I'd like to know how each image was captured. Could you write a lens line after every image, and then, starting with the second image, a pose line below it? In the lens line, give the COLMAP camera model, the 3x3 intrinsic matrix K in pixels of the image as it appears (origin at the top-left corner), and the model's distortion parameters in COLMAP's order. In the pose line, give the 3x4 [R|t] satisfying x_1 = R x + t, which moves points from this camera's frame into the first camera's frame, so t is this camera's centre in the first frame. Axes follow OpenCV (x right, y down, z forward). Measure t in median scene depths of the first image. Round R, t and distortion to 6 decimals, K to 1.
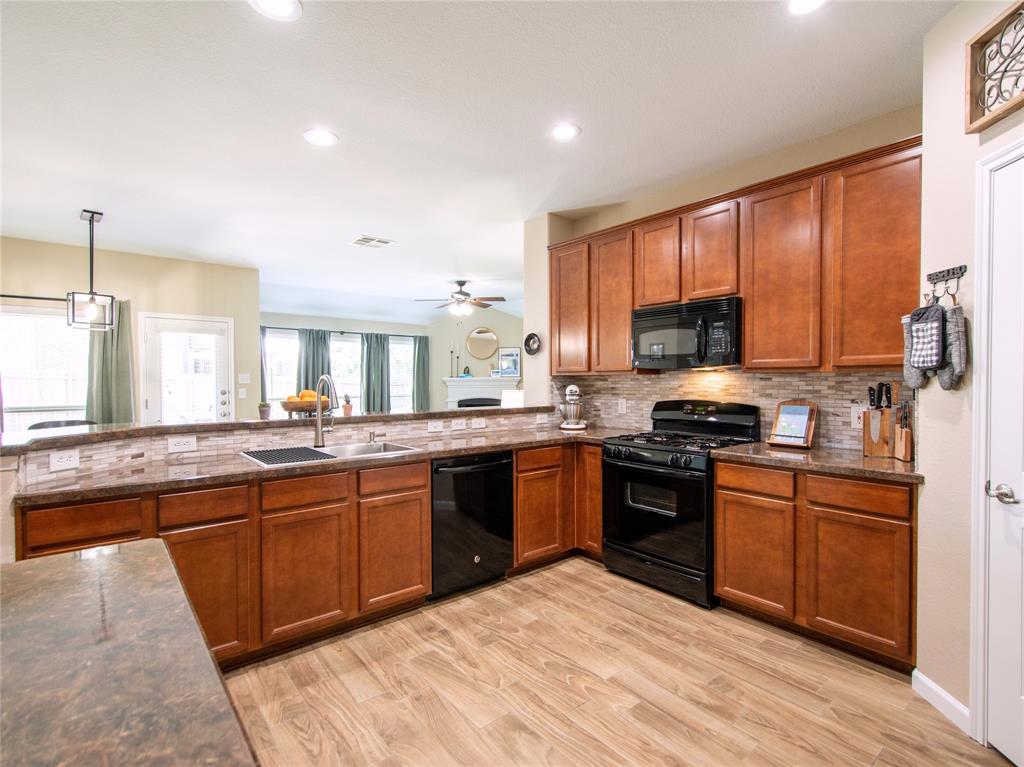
lens RADIAL K [[503.5, 0, 514.5], [0, 503.5, 388.1], [0, 0, 1]] dist [0.016402, -0.006231]
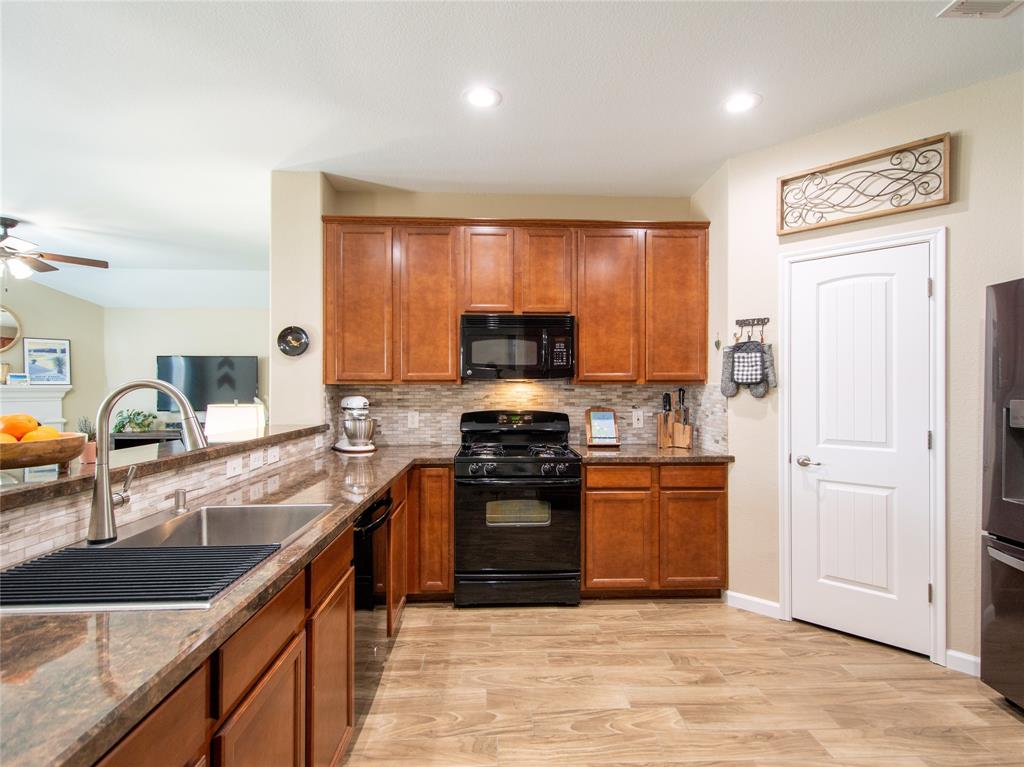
lens RADIAL K [[503.5, 0, 516.3], [0, 503.5, 387.7], [0, 0, 1]] dist [0.016402, -0.006231]
pose [[0.600449, 0.004972, 0.799647, -0.492928], [0.011051, 0.999834, -0.014515, -0.007501], [-0.799587, 0.017553, 0.600294, 0.412336]]
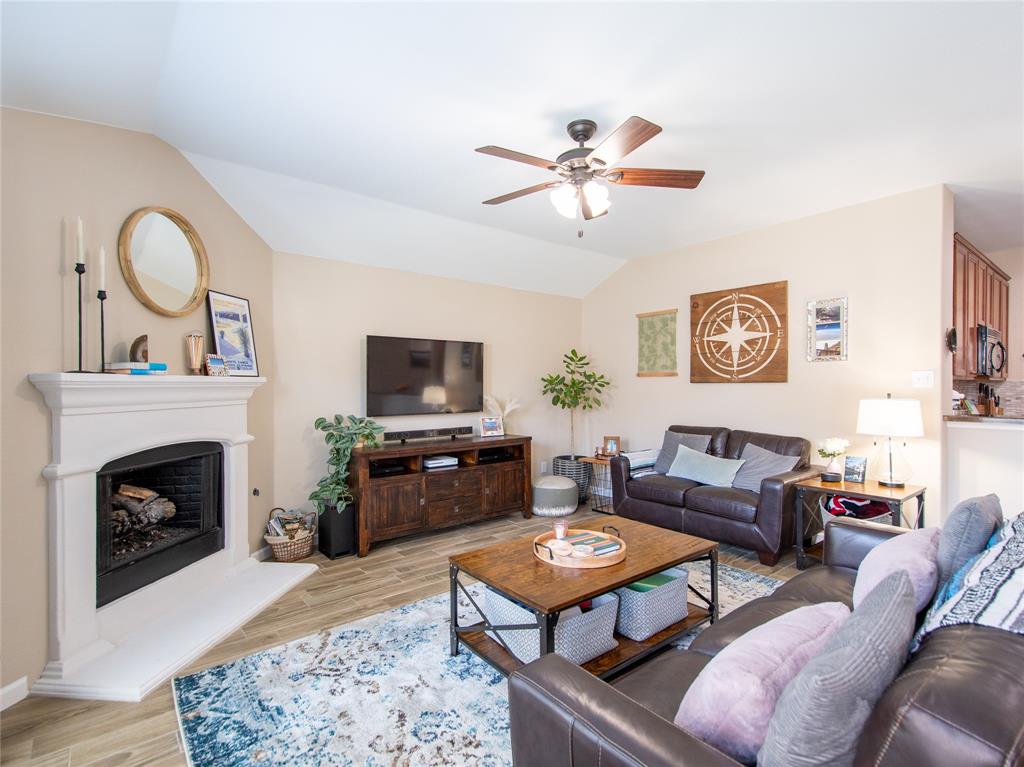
lens RADIAL K [[503.5, 0, 515.7], [0, 503.5, 388.0], [0, 0, 1]] dist [0.016402, -0.006231]
pose [[0.012510, -0.000379, 0.999922, -1.090112], [0.019547, 0.999809, 0.000134, -0.028926], [-0.999731, 0.019544, 0.012515, 2.329492]]
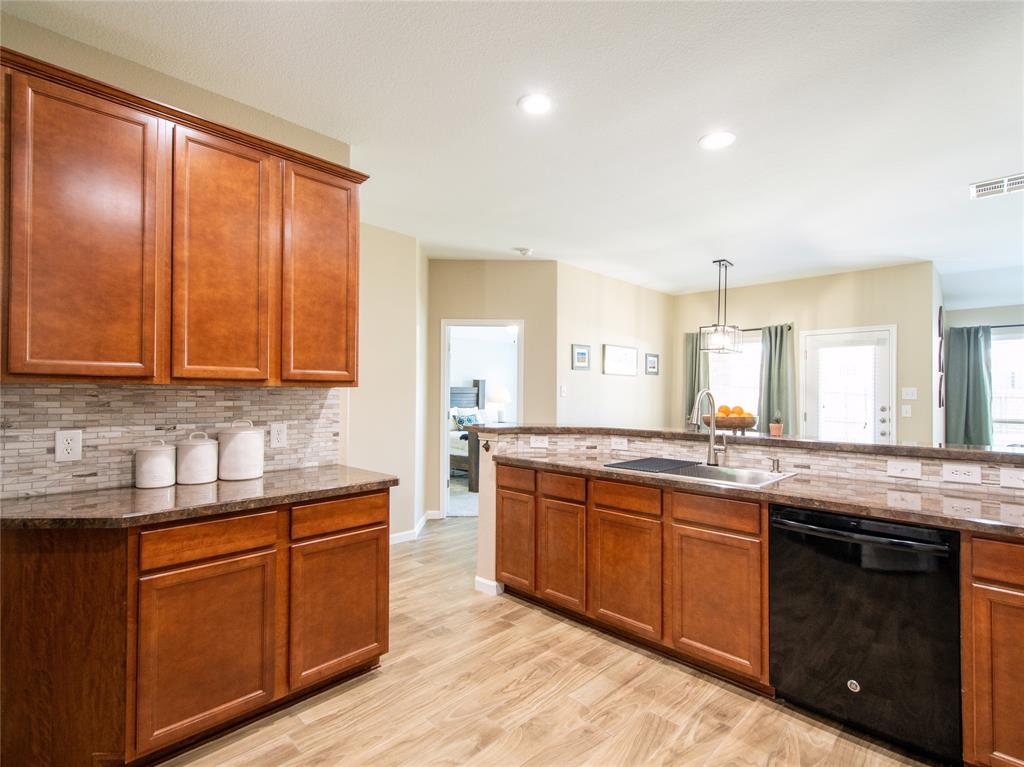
lens RADIAL K [[503.5, 0, 514.6], [0, 503.5, 388.9], [0, 0, 1]] dist [0.016402, -0.006231]
pose [[0.101133, -0.004159, -0.994864, 0.487242], [-0.022723, 0.999721, -0.006489, -0.011651], [0.994613, 0.023263, 0.101010, 0.496540]]
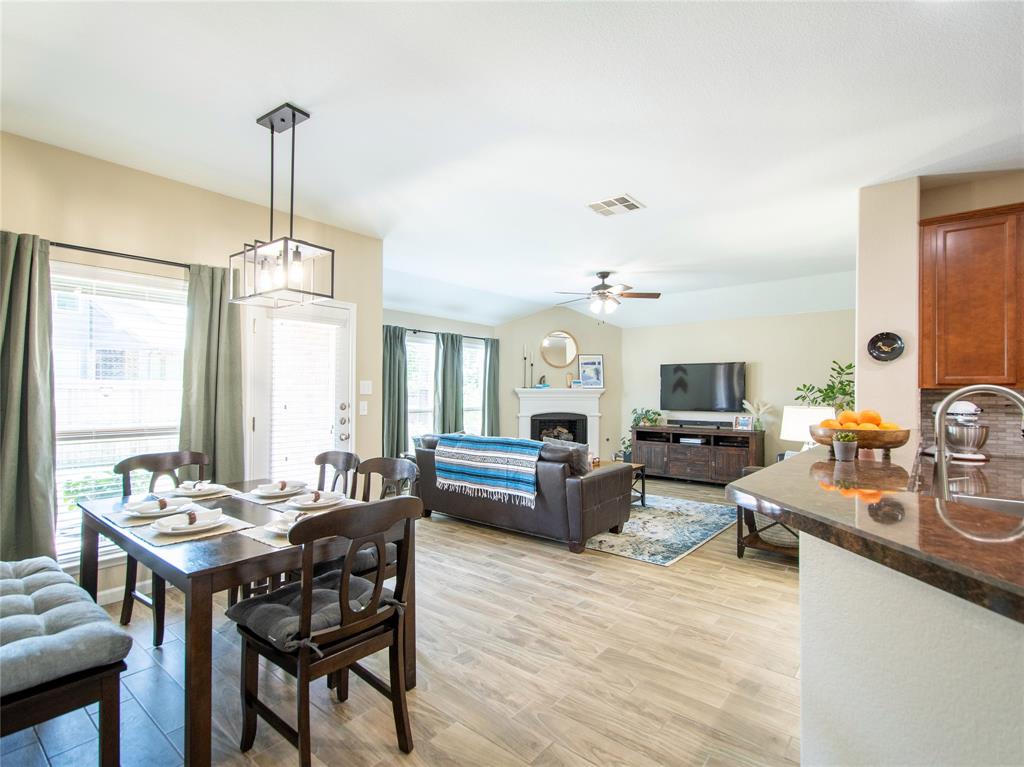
lens RADIAL K [[503.5, 0, 510.4], [0, 503.5, 387.0], [0, 0, 1]] dist [0.016402, -0.006231]
pose [[0.982263, 0.010727, 0.187202, -0.914409], [-0.006272, 0.999683, -0.024376, -0.006246], [-0.187404, 0.022770, 0.982019, 0.487971]]
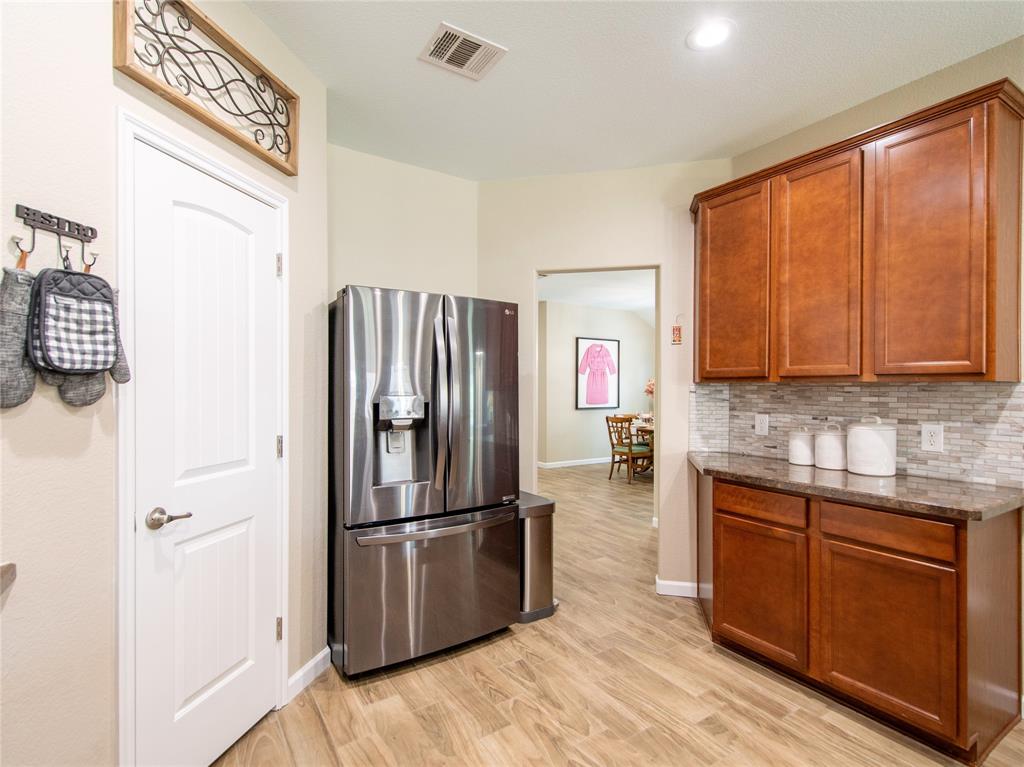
lens RADIAL K [[503.5, 0, 521.4], [0, 503.5, 389.1], [0, 0, 1]] dist [0.016402, -0.006231]
pose [[-0.993360, 0.000626, 0.115048, 0.126132], [0.003063, 0.999775, 0.021002, -0.018574], [-0.115009, 0.021215, -0.993138, 0.983504]]
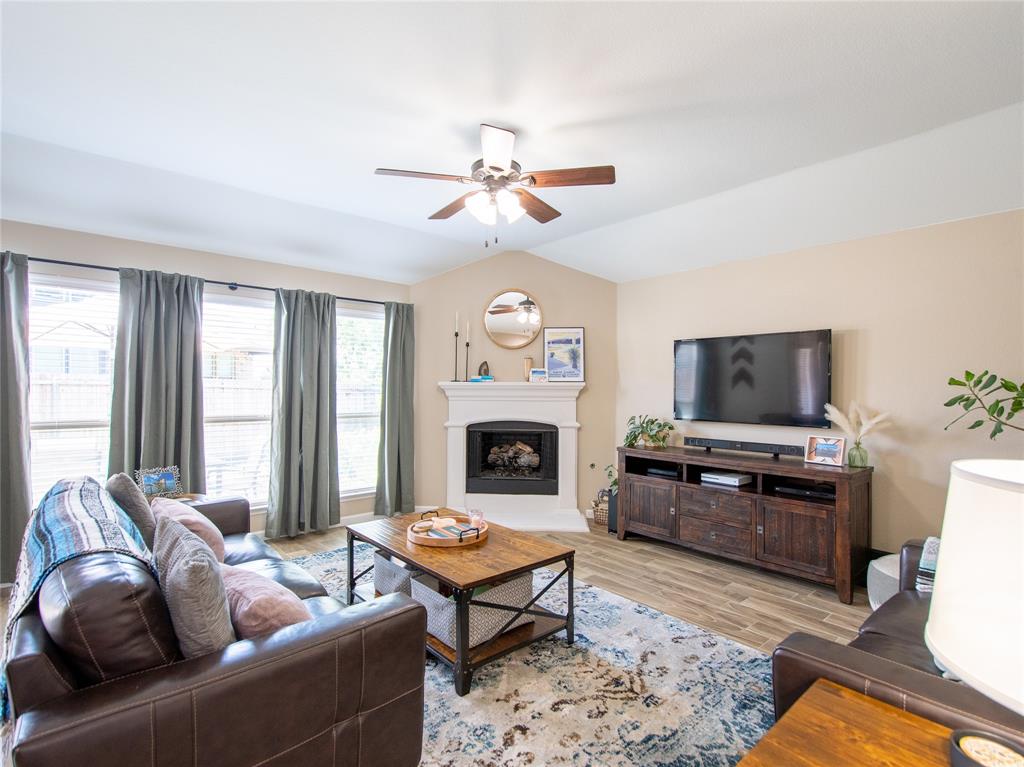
lens RADIAL K [[503.5, 0, 514.9], [0, 503.5, 386.6], [0, 0, 1]] dist [0.016402, -0.006231]
pose [[0.999597, 0.010623, 0.026316, -0.223447], [-0.010208, 0.999822, -0.015877, -0.023617], [-0.026480, 0.015602, 0.999528, 1.359724]]
